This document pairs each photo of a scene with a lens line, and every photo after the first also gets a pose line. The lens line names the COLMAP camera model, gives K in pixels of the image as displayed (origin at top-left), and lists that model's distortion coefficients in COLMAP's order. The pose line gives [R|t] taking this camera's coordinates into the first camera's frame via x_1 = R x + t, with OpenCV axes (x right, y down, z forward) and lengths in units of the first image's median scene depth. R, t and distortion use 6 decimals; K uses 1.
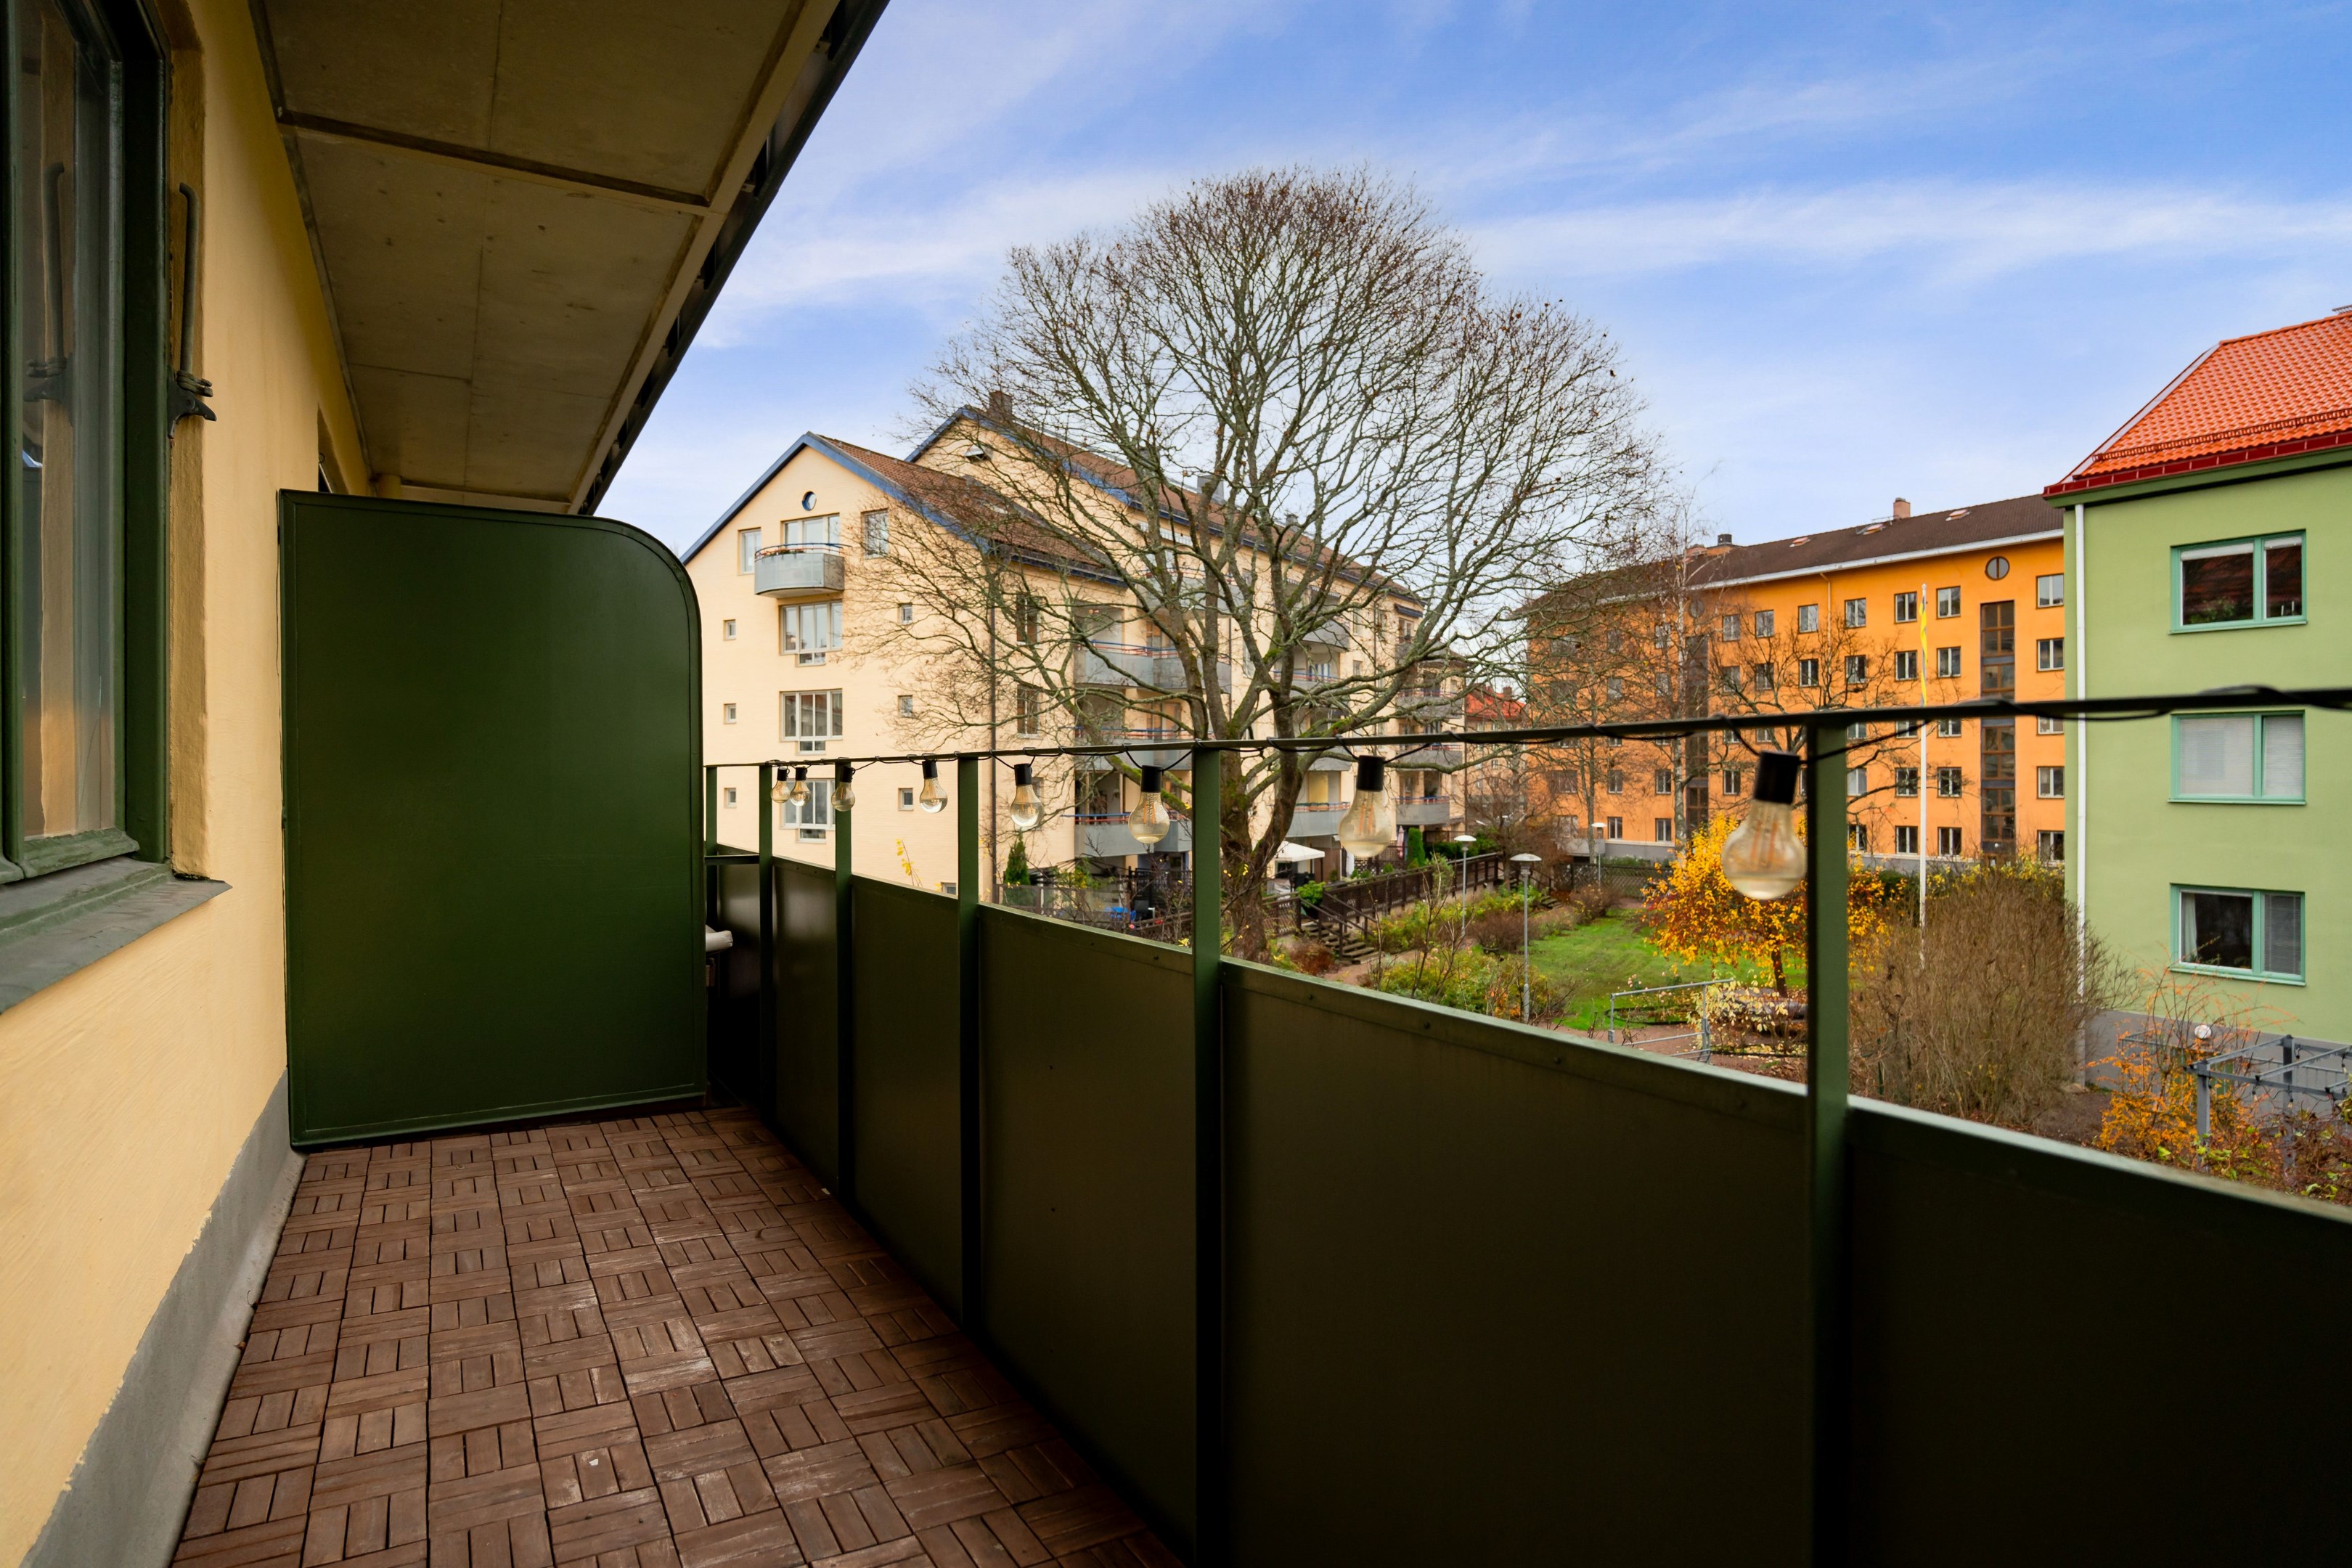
lens RADIAL K [[1345.5, 0, 1177.5], [0, 1345.5, 783.6], [0, 0, 1]] dist [0.005868, 0.000264]
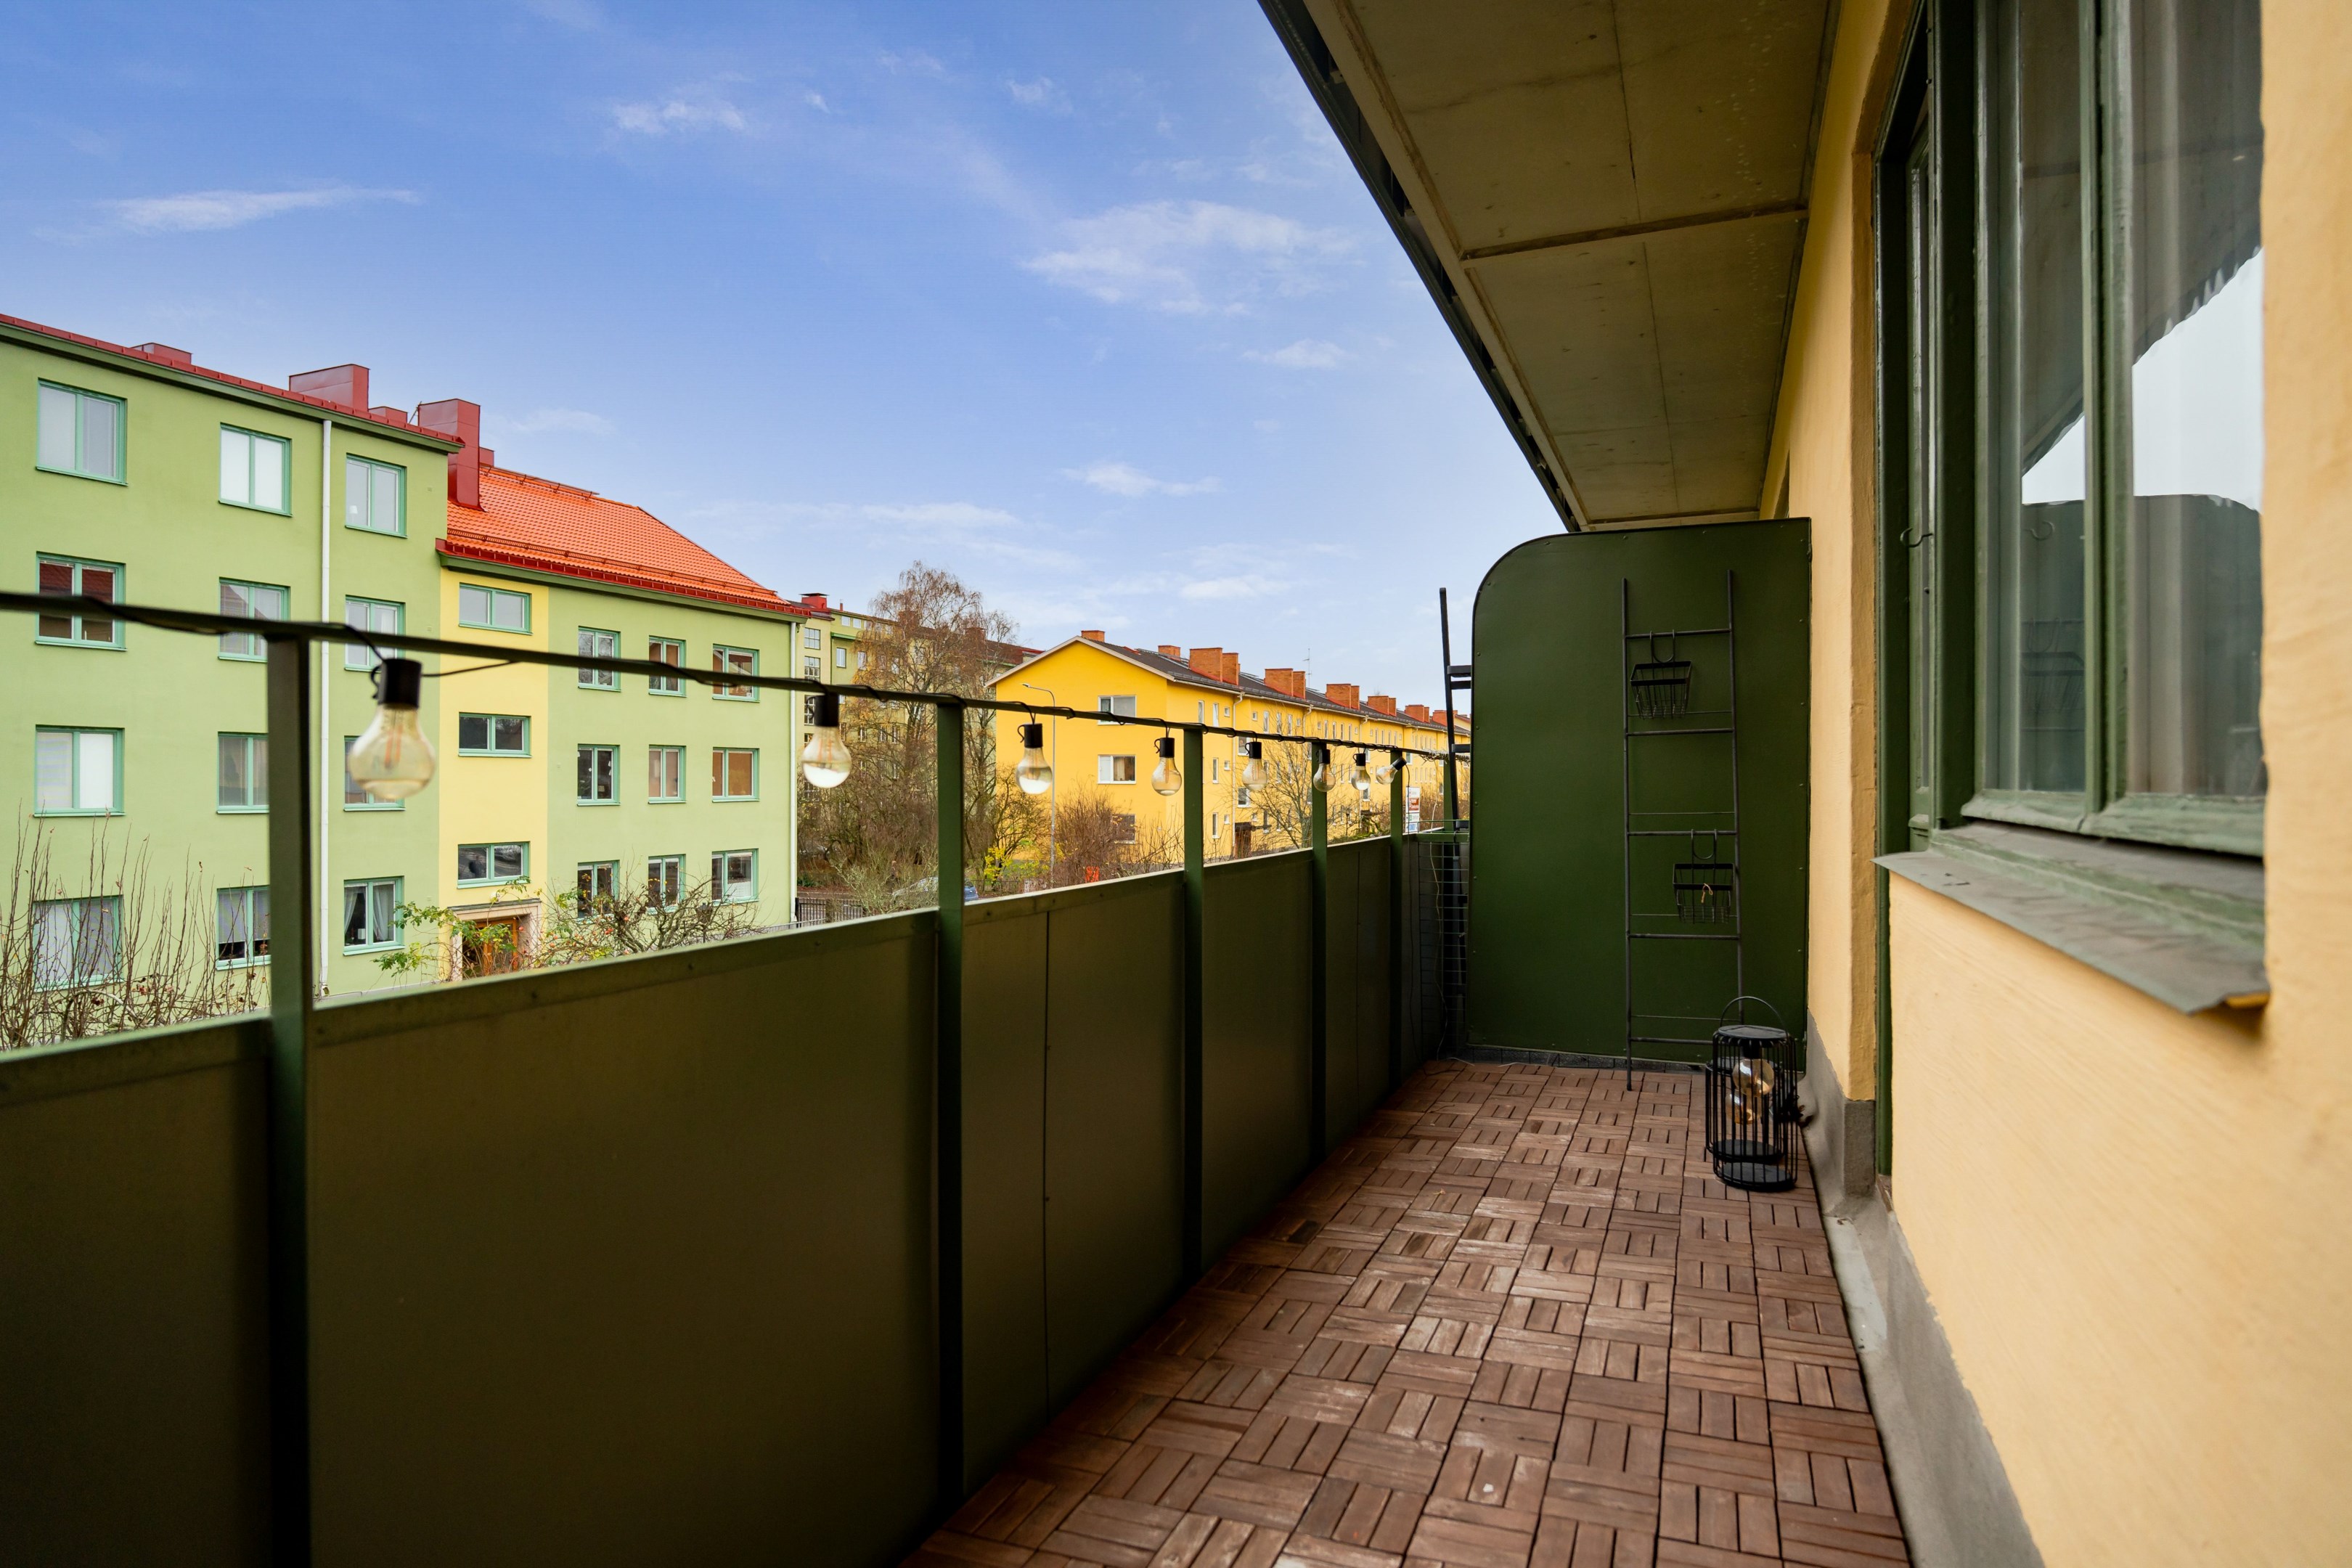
lens RADIAL K [[1345.5, 0, 1178.5], [0, 1345.5, 790.1], [0, 0, 1]] dist [0.005868, 0.000264]
pose [[-0.639792, 0.006322, 0.768522, -0.968188], [0.002029, 0.999977, -0.006536, 0.038389], [-0.768545, -0.002623, -0.639790, 1.689578]]
